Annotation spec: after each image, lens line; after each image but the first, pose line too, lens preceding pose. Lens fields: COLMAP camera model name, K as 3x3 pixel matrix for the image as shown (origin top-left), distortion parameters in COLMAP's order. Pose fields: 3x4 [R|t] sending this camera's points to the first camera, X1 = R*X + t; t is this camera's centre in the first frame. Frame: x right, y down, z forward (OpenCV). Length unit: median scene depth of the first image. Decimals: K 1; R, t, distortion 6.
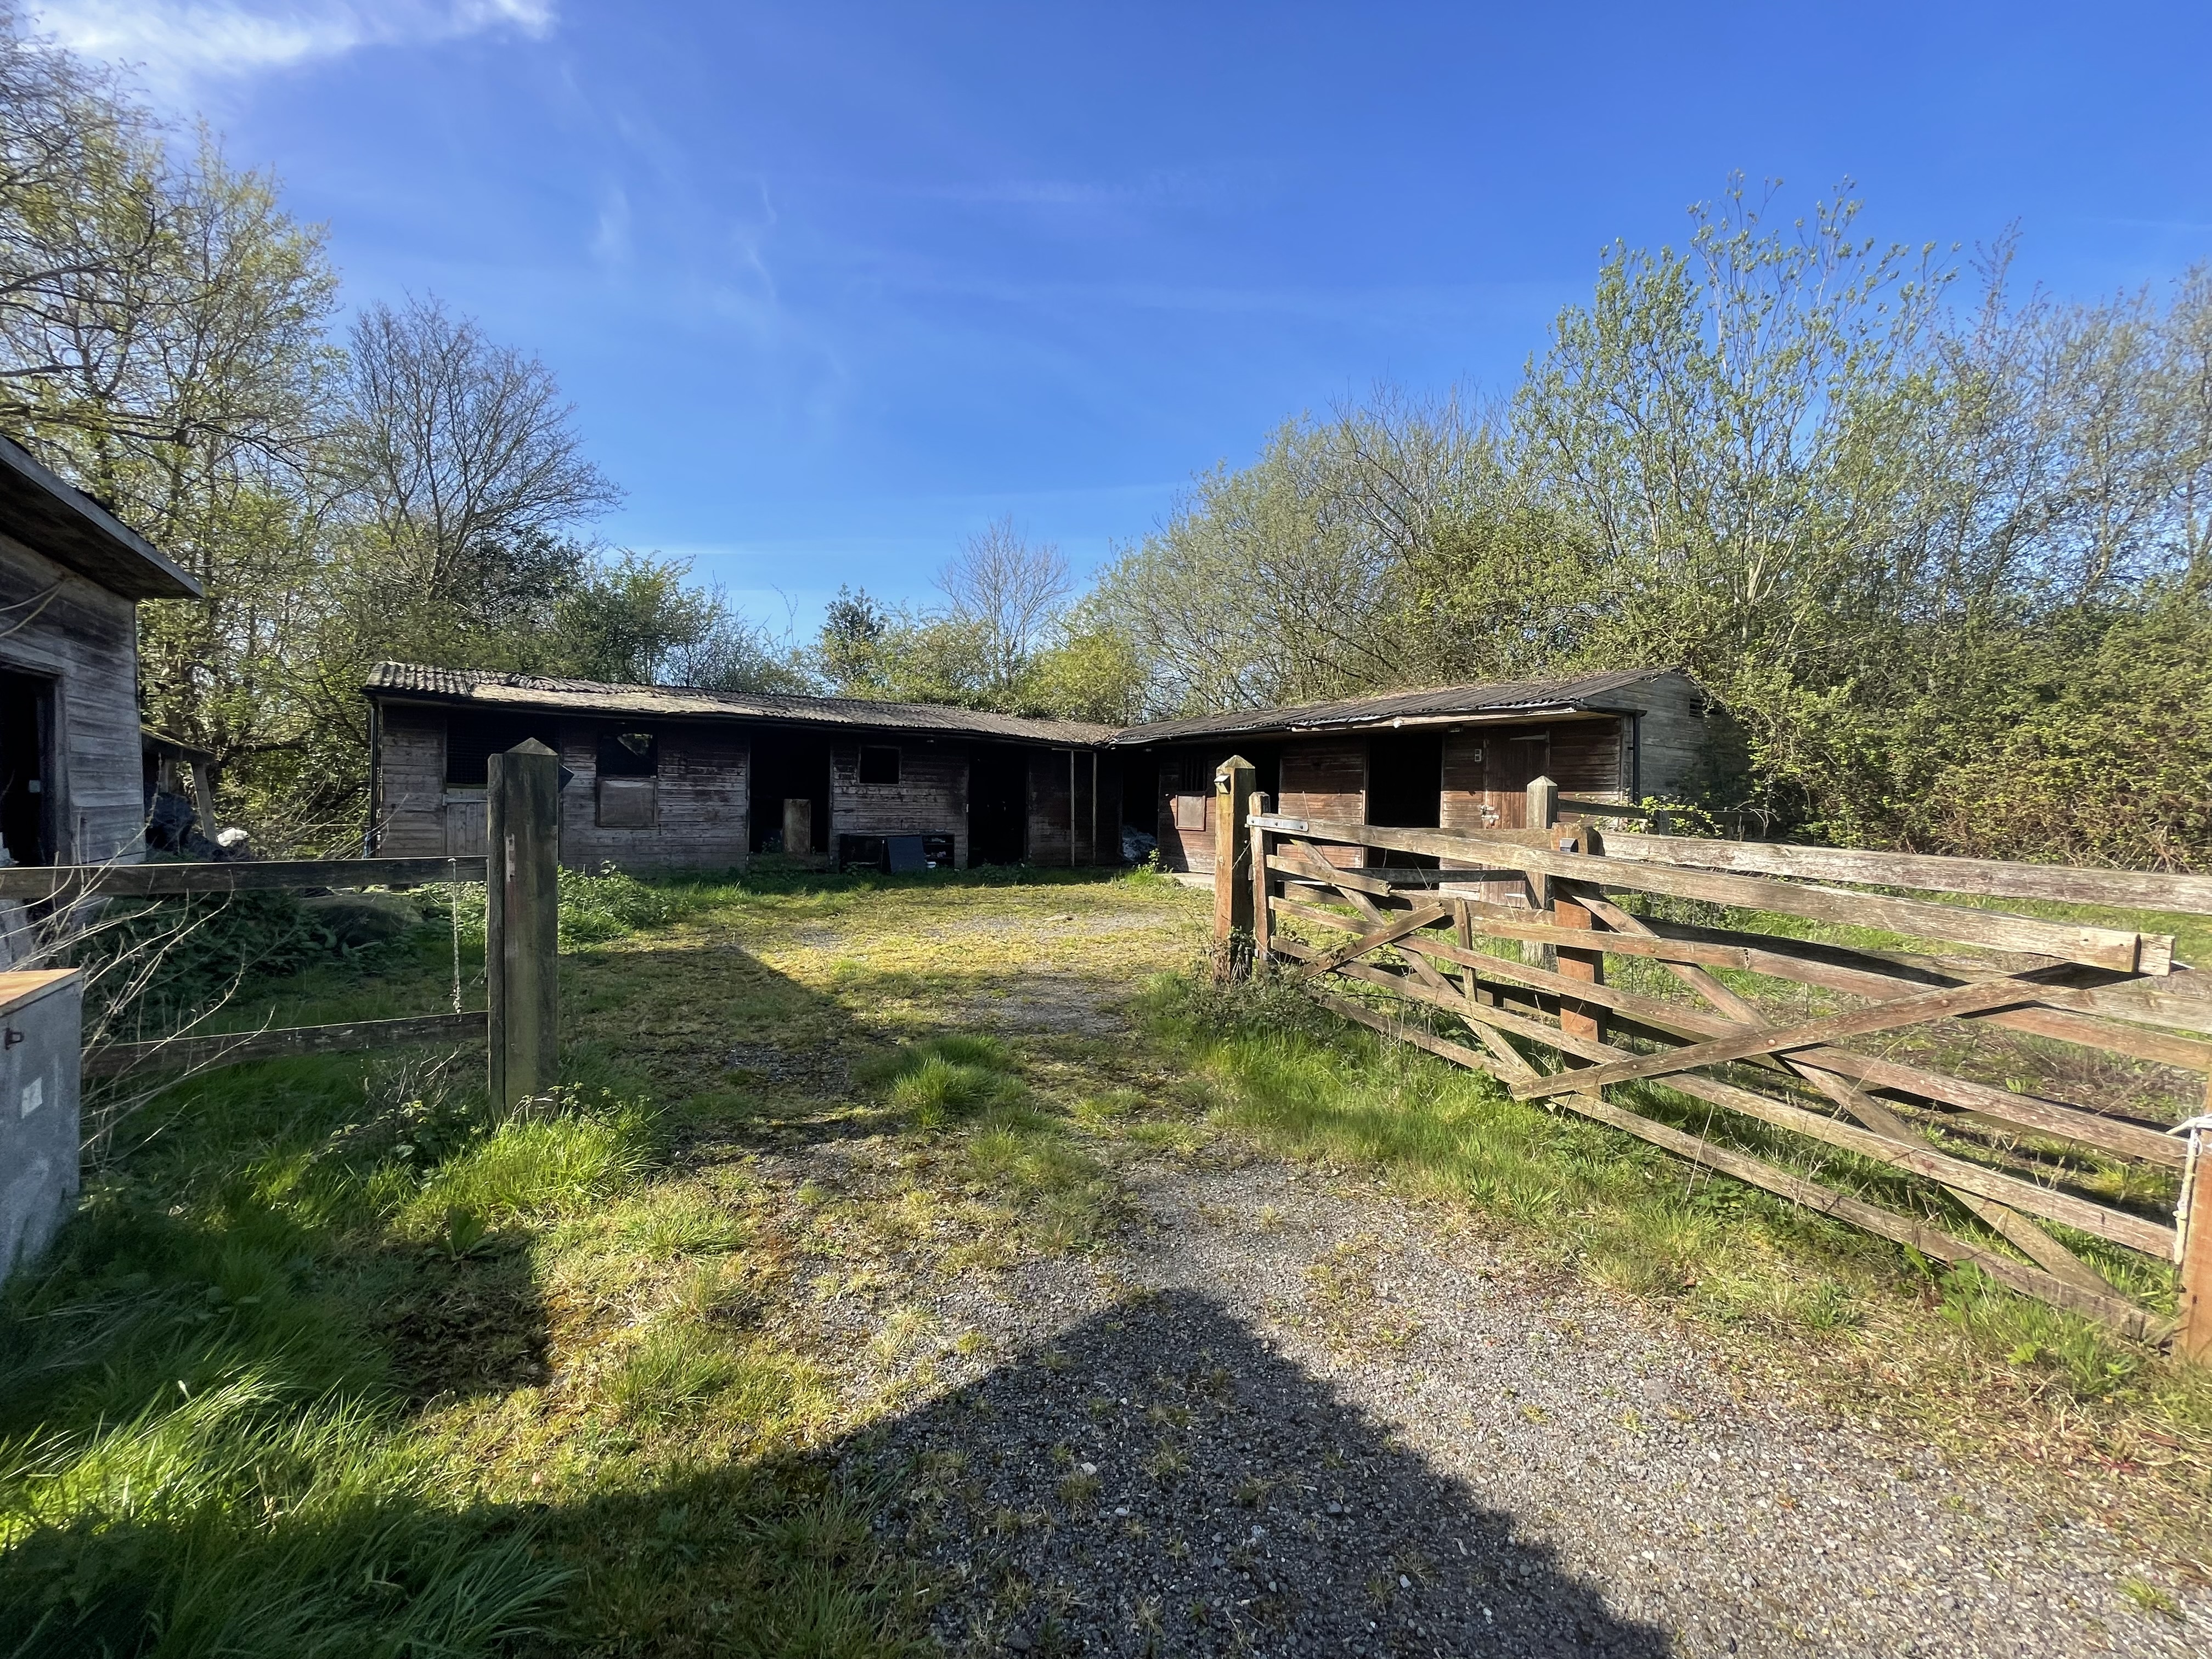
lens RADIAL K [[886.7, 0, 1104.2], [0, 886.7, 830.4], [0, 0, 1]] dist [0.000131, 0.000123]
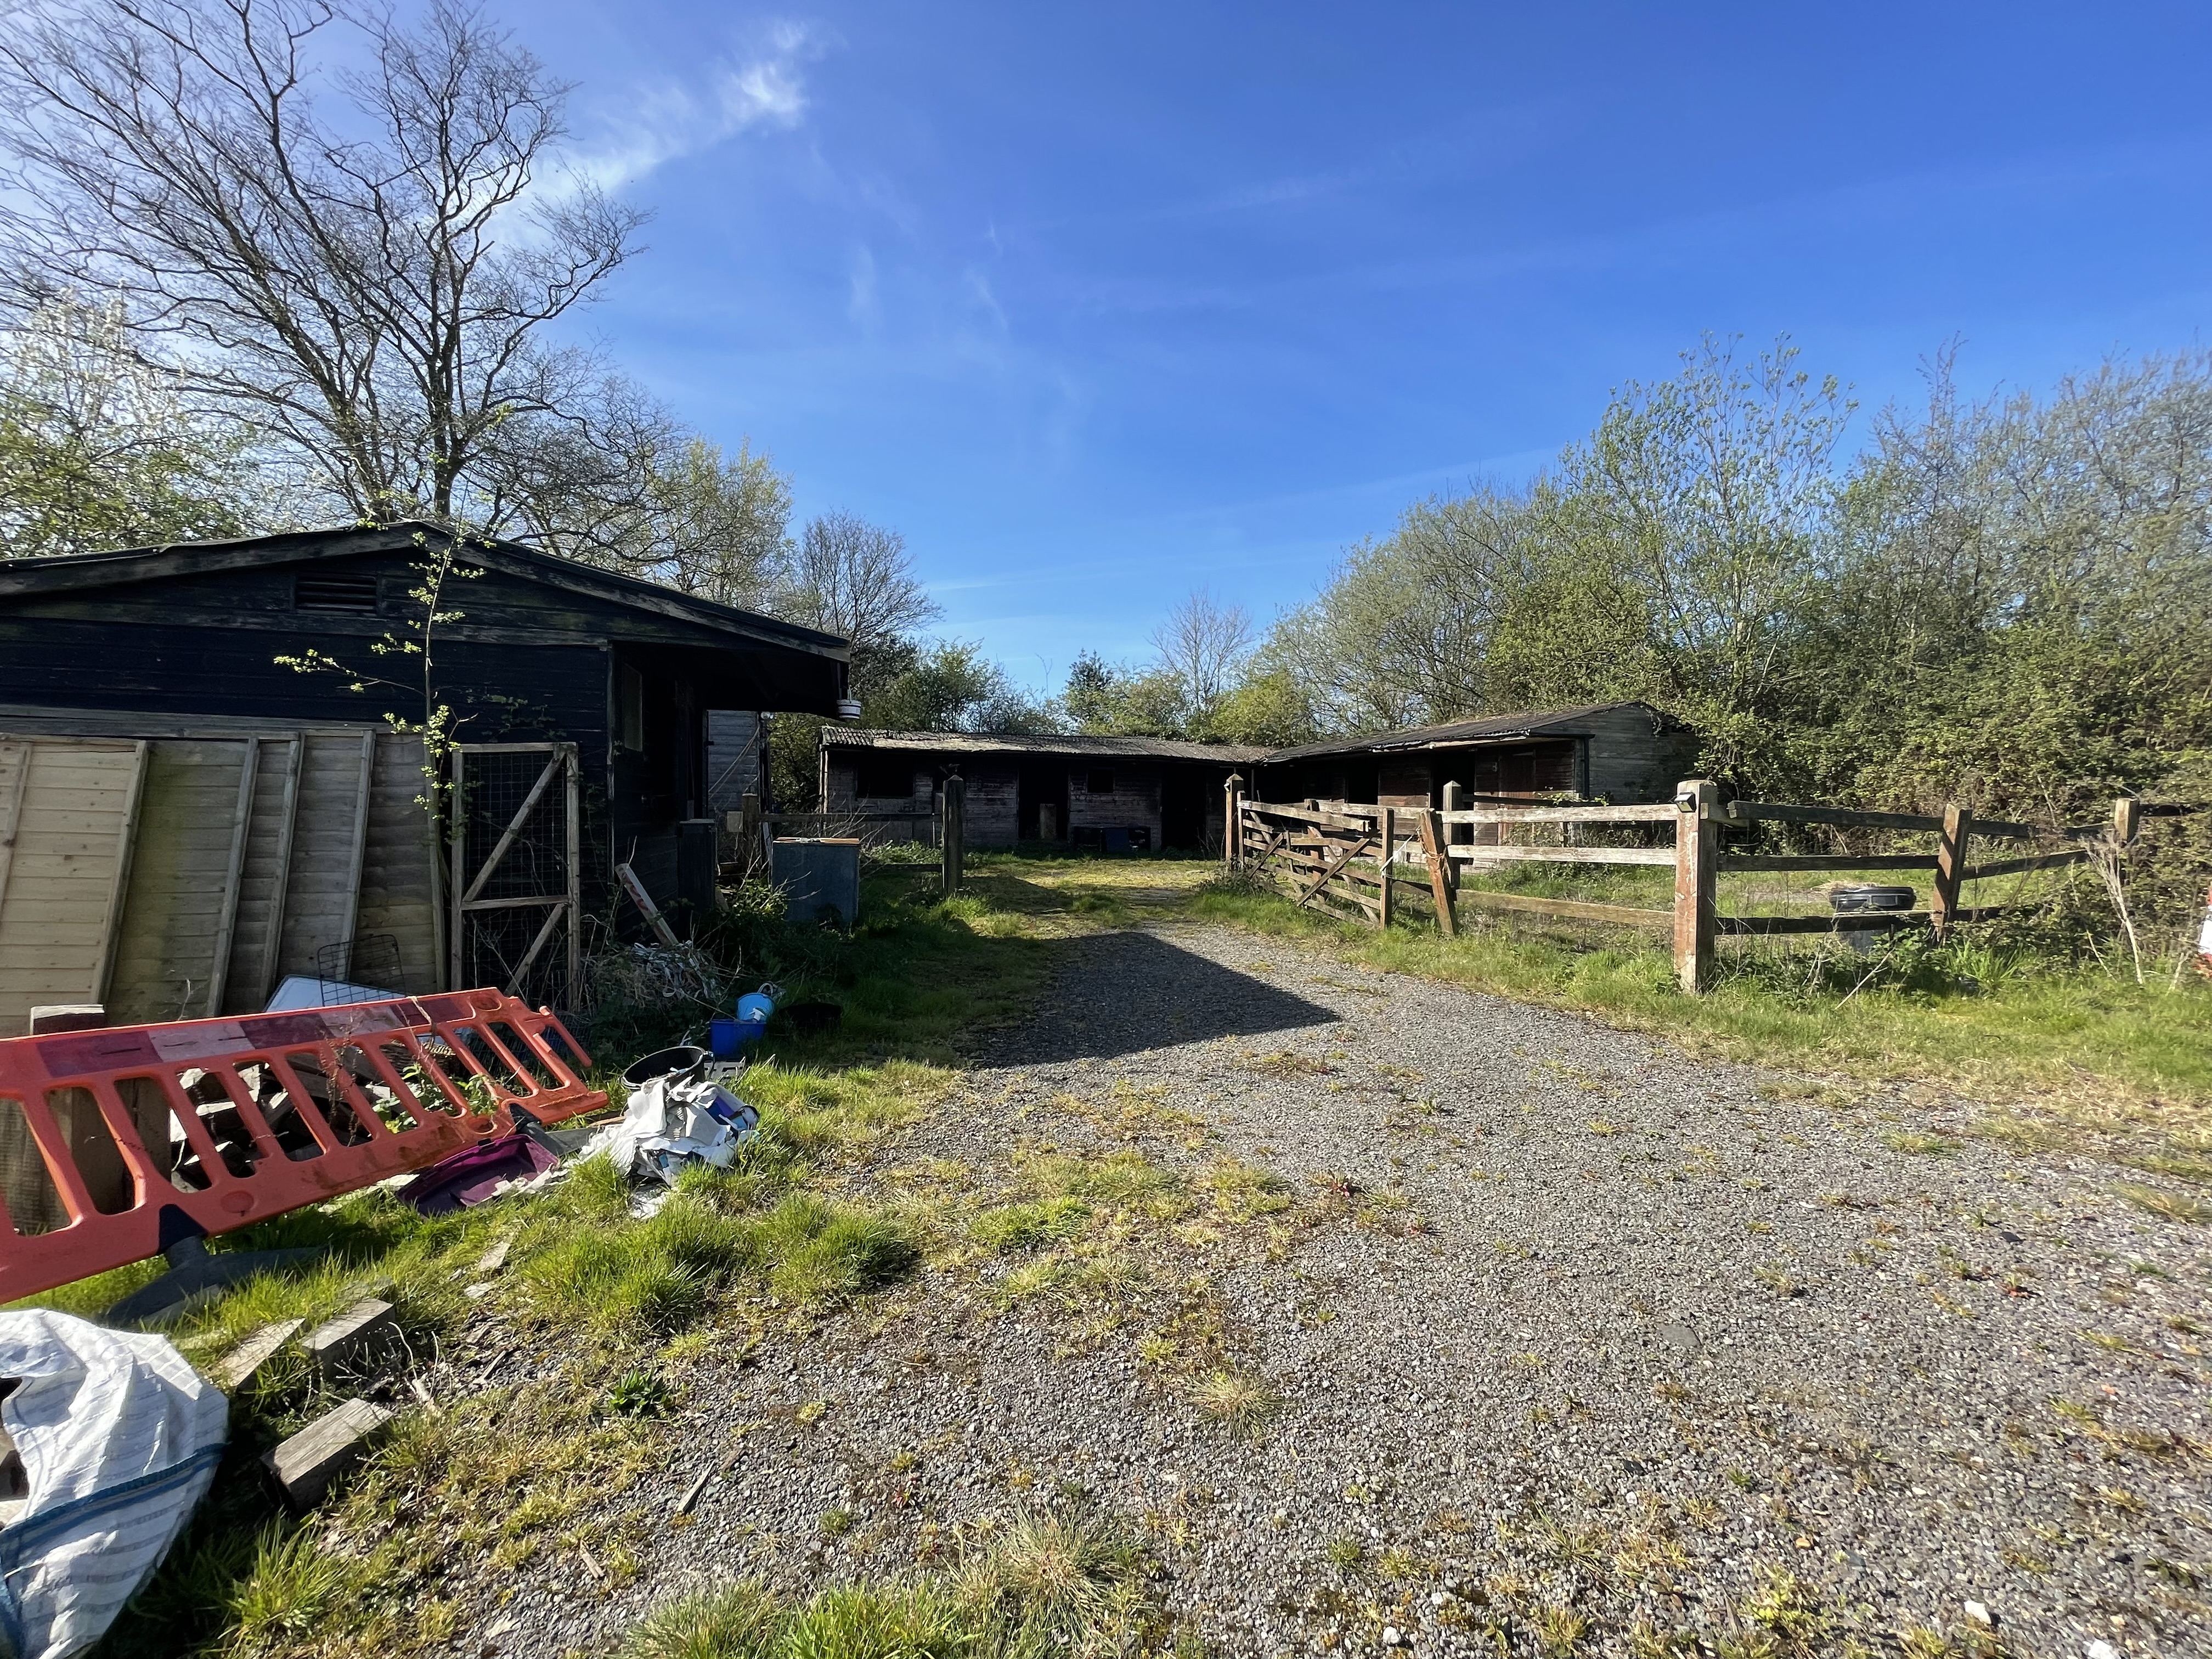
lens RADIAL K [[886.7, 0, 1105.4], [0, 886.7, 831.8], [0, 0, 1]] dist [0.000131, 0.000123]
pose [[0.961011, -0.001882, -0.276504, 0.156948], [-0.001440, 0.999929, -0.011813, 0.028367], [0.276507, 0.011750, 0.960940, -0.402478]]
